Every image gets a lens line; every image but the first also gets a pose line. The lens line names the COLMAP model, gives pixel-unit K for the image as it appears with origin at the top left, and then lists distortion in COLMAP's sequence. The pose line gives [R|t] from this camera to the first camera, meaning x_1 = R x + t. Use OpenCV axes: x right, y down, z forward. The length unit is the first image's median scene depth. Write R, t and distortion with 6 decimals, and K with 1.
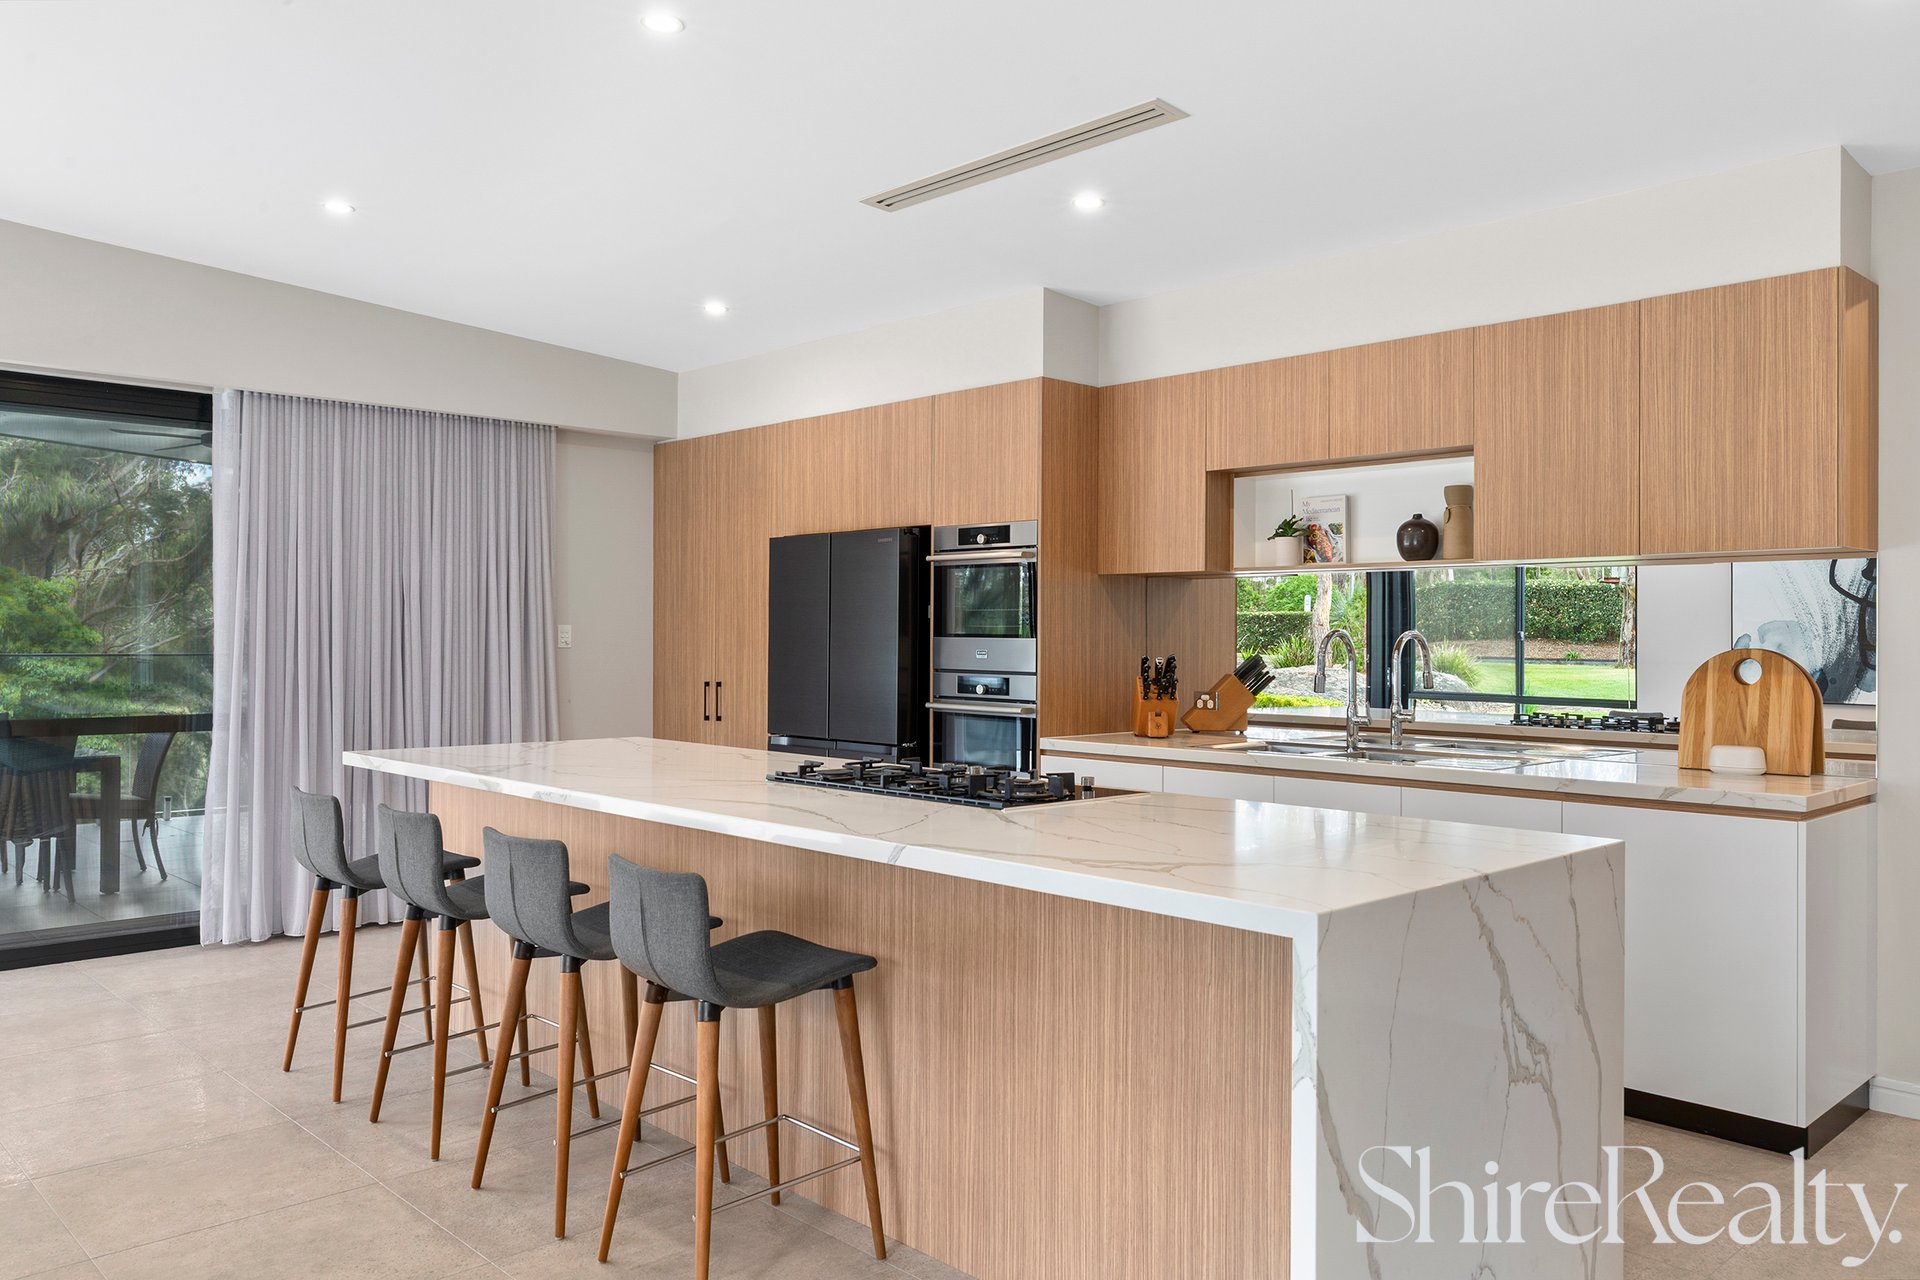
lens RADIAL K [[1393.4, 0, 971.4], [0, 1393.4, 637.1], [0, 0, 1]] dist [-0.001364, 0.001479]
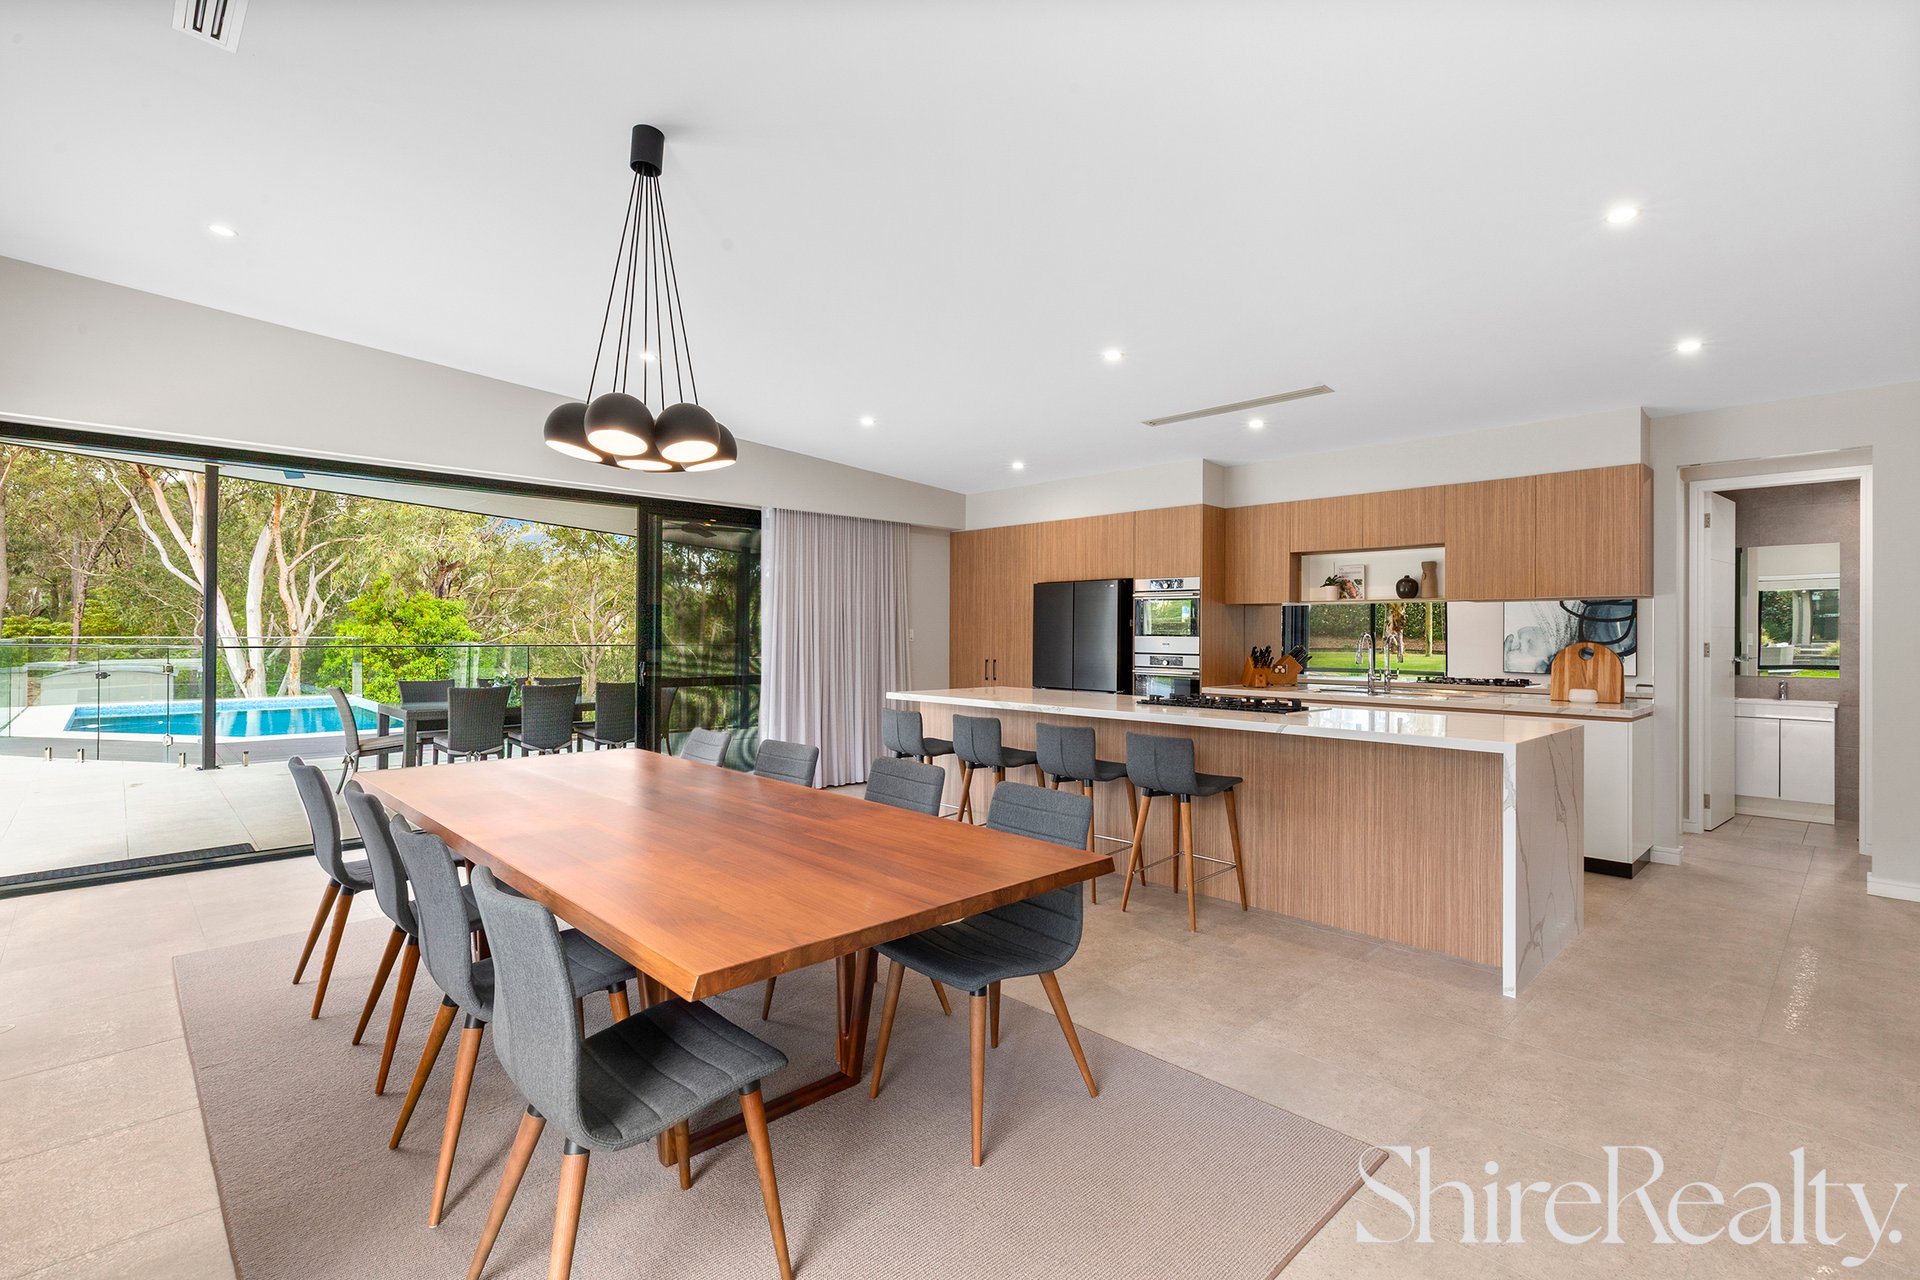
lens RADIAL K [[866.7, 0, 968.1], [0, 866.7, 630.2], [0, 0, 1]] dist [0.000113, 0.000095]
pose [[0.999998, 0.001164, -0.001300, -0.311382], [-0.001170, 0.999987, -0.004989, -0.002042], [0.001295, 0.004990, 0.999987, -0.251999]]
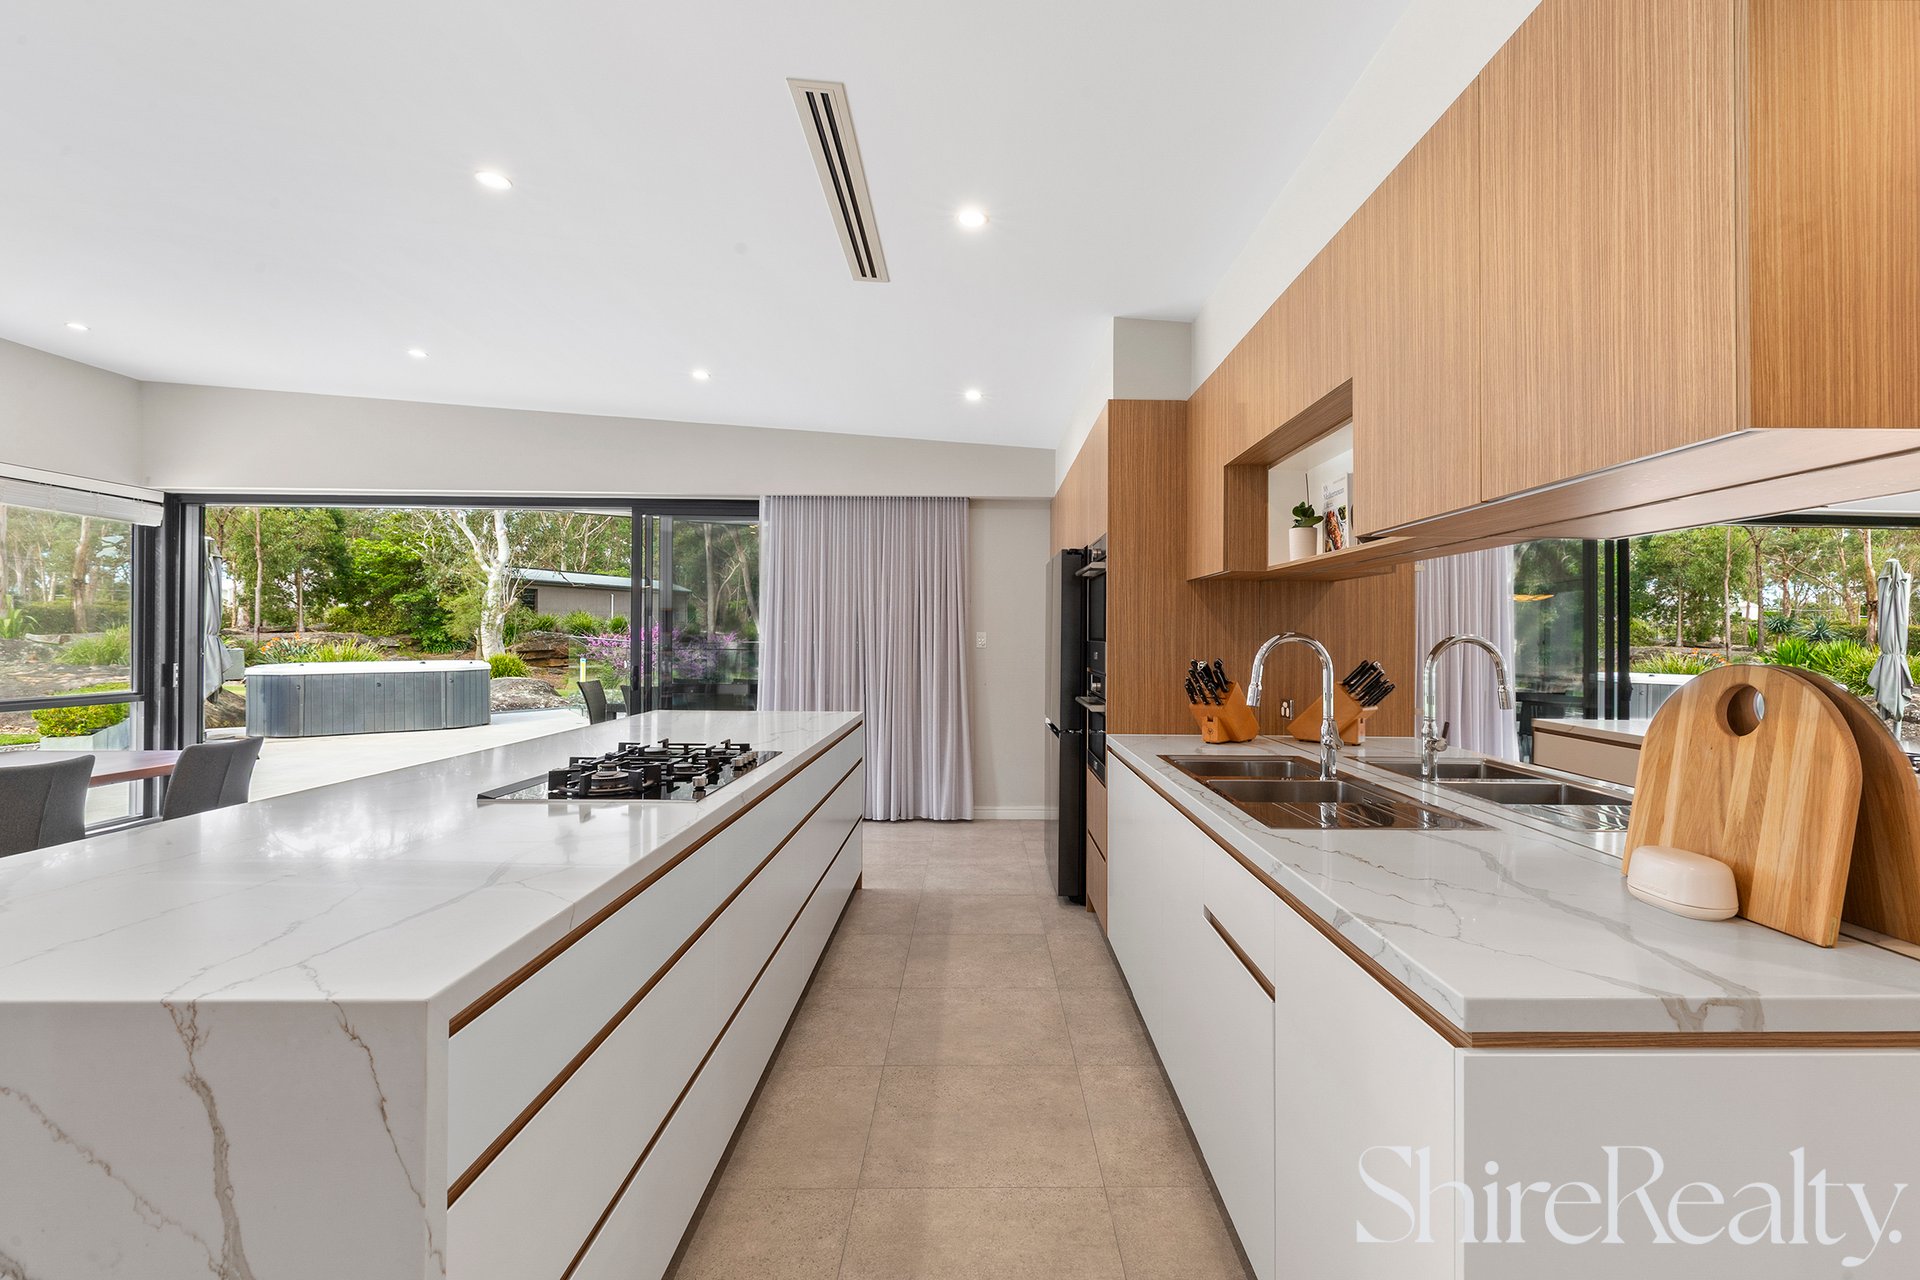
lens RADIAL K [[866.7, 0, 990.8], [0, 866.7, 633.3], [0, 0, 1]] dist [0.000113, 0.000095]
pose [[0.731861, -0.003262, -0.681446, 0.490604], [-0.004612, 0.999942, -0.009740, 0.001278], [0.681438, 0.010271, 0.731804, 0.499632]]
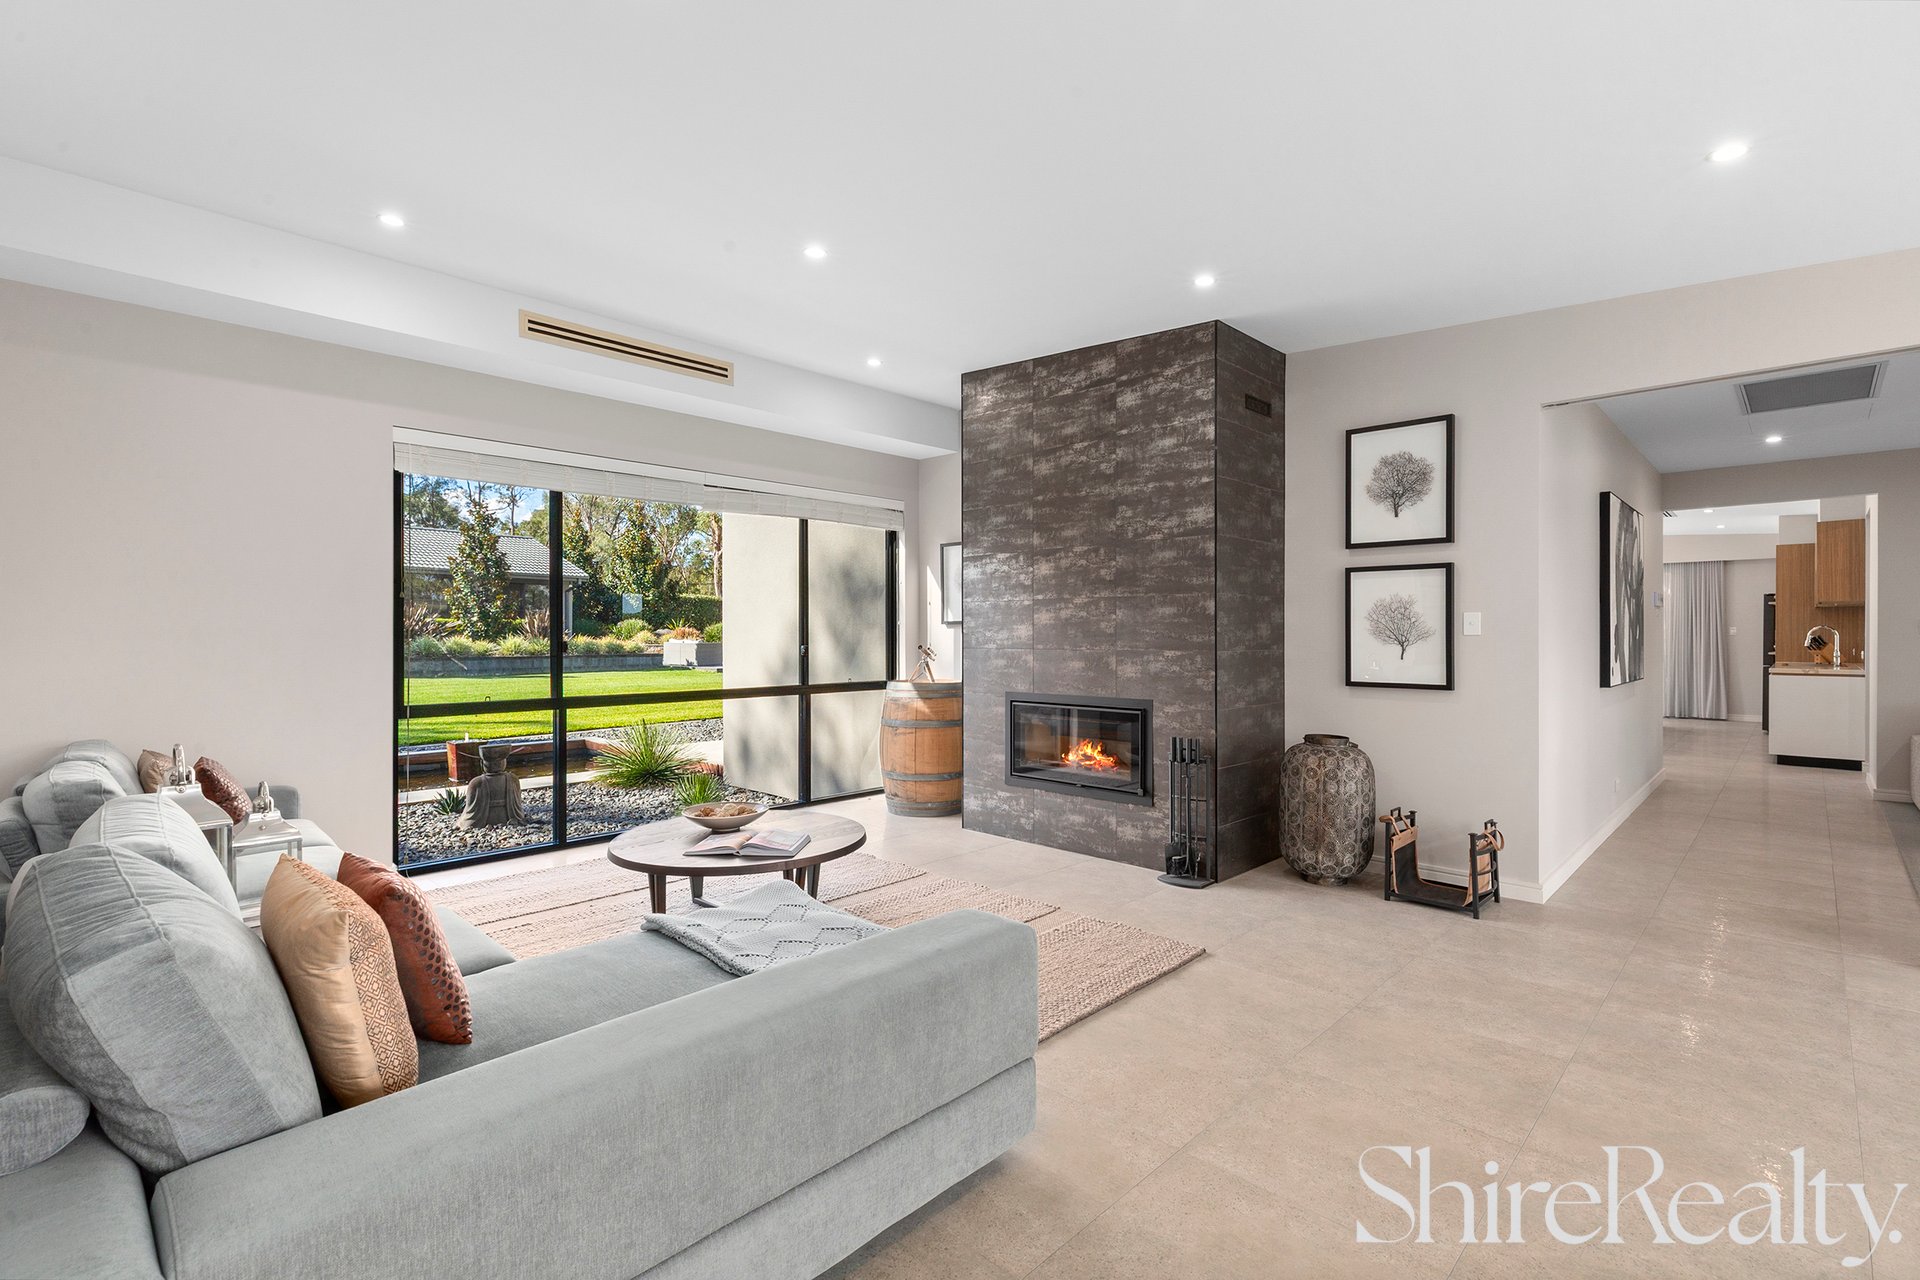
lens RADIAL K [[866.7, 0, 963.2], [0, 866.7, 643.8], [0, 0, 1]] dist [0.000113, 0.000095]
pose [[0.034150, 0.003983, -0.999409, 2.121780], [-0.002850, 0.999988, 0.003888, 0.032871], [0.999413, 0.002716, 0.034161, -0.959833]]
